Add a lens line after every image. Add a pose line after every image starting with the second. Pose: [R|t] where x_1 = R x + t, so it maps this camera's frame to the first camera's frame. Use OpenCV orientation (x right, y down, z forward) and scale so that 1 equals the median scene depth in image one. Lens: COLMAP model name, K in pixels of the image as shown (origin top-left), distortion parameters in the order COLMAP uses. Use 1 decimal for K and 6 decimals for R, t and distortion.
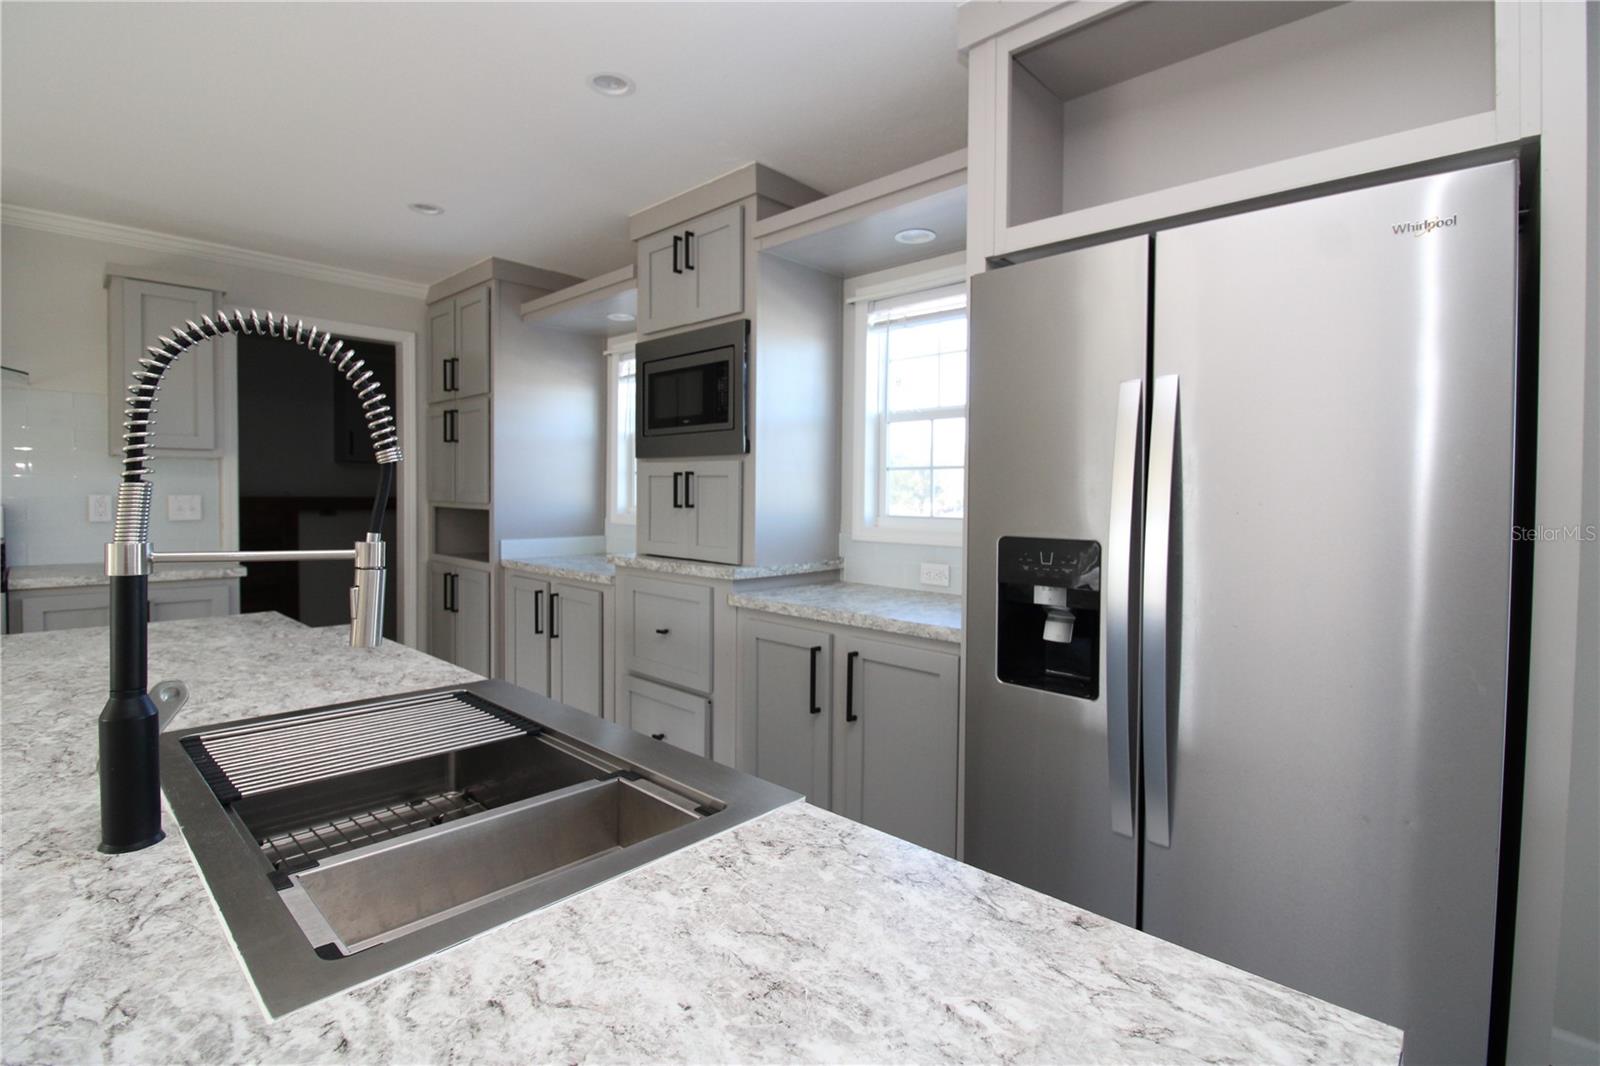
lens RADIAL K [[750.9, 0, 802.7], [0, 750.9, 511.6], [0, 0, 1]] dist [-0.016921, -0.000331]
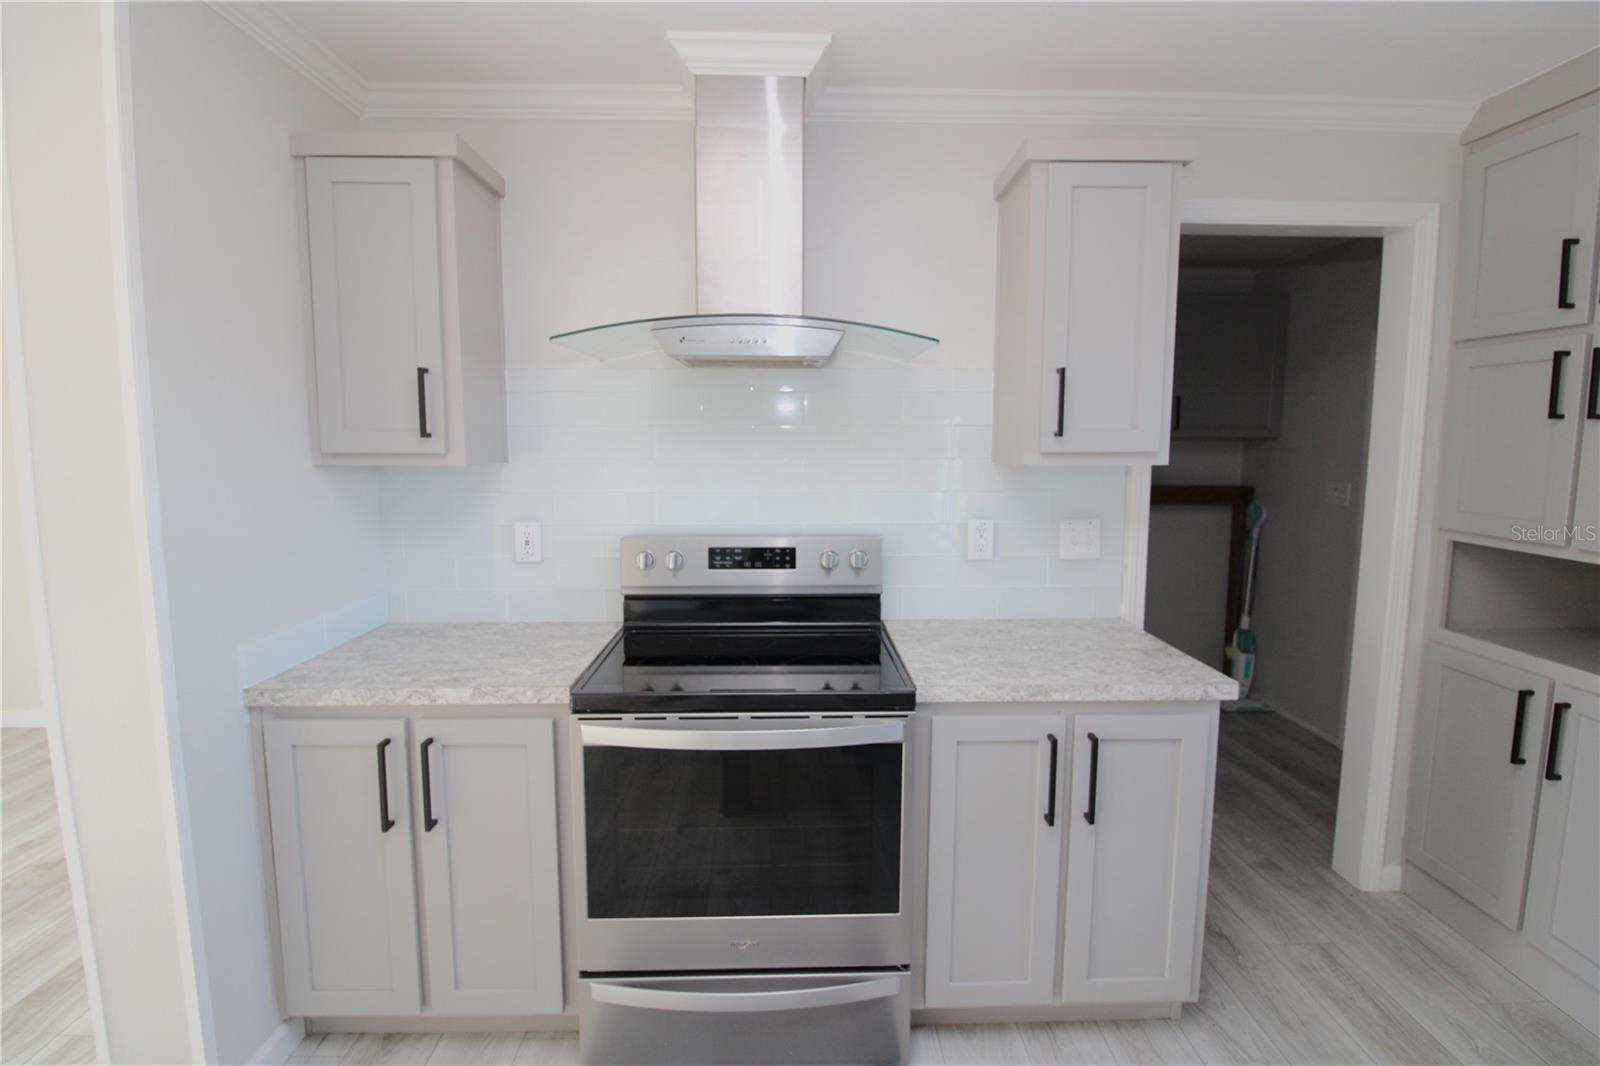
lens RADIAL K [[727.6, 0, 793.5], [0, 727.6, 506.7], [0, 0, 1]] dist [-0.014686, -0.000335]
pose [[0.700721, 0.061983, -0.710738, -2.731615], [-0.010095, 0.996980, 0.076994, -0.377939], [0.713364, -0.046776, 0.699231, 1.903085]]
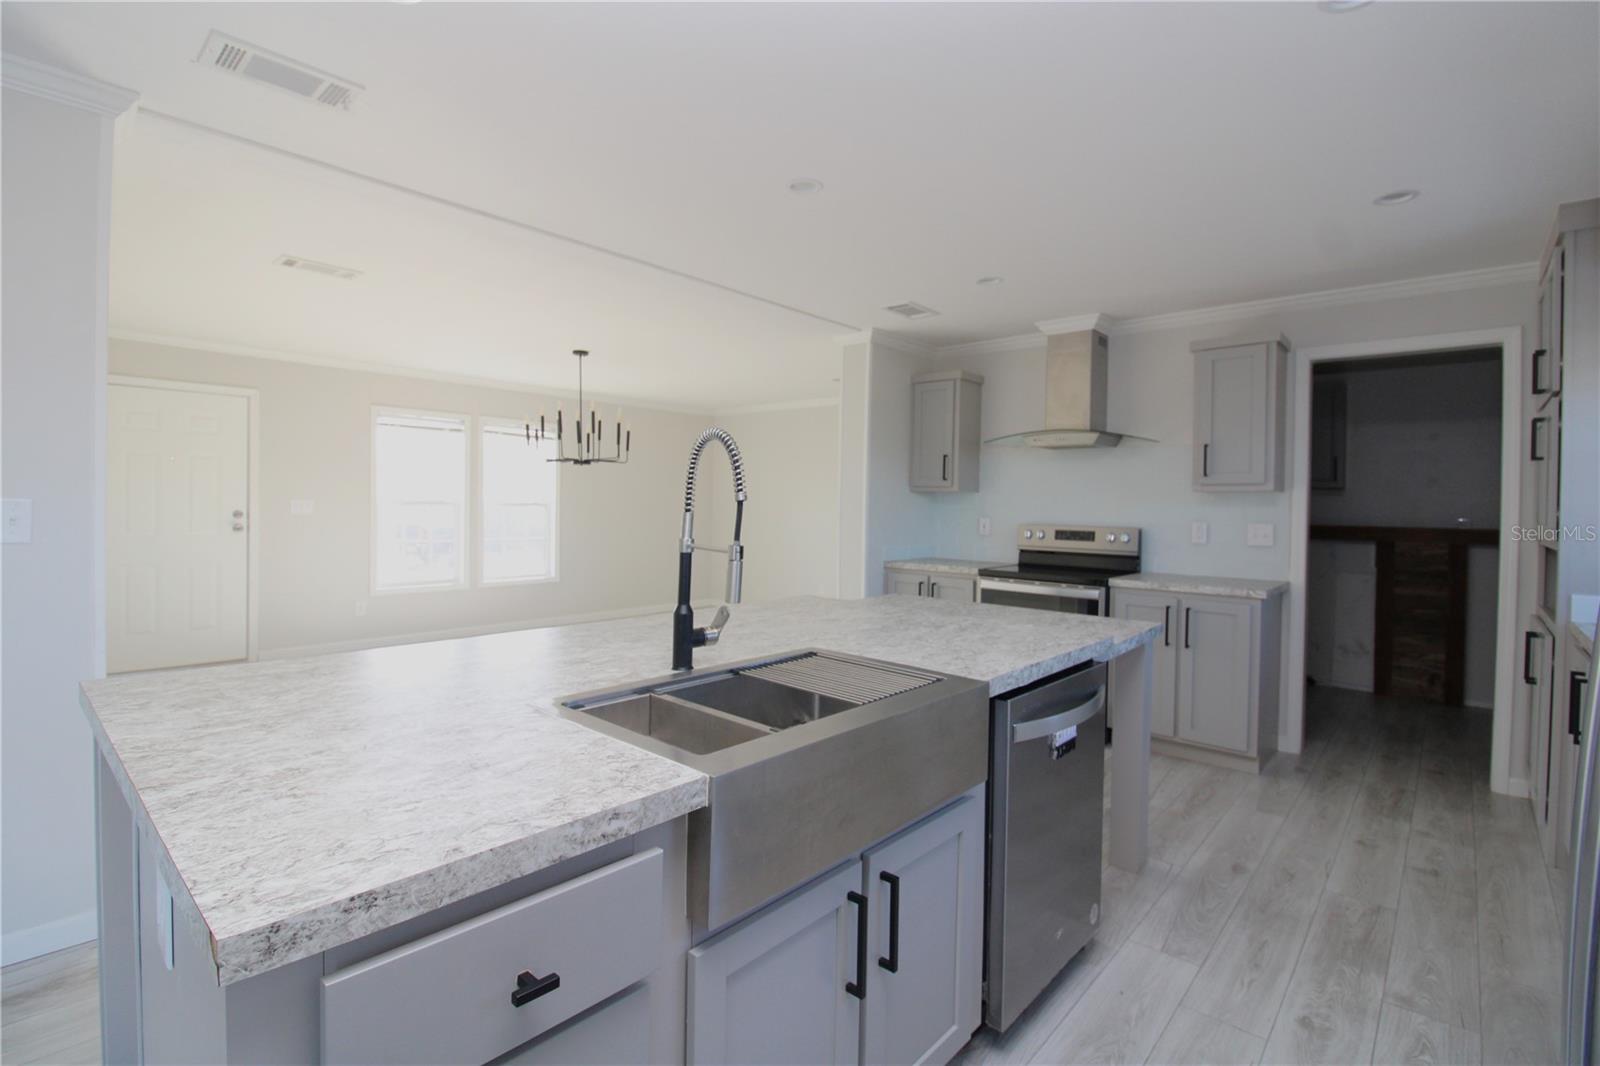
lens RADIAL K [[736.7, 0, 800.0], [0, 736.7, 533.0], [0, 0, 1]] dist [-0.024455, 0.000243]
pose [[0.020925, 0.026103, -0.999440, 1.358849], [-0.038957, 0.998921, 0.025274, -0.044921], [0.999022, 0.038406, 0.021919, 1.286714]]
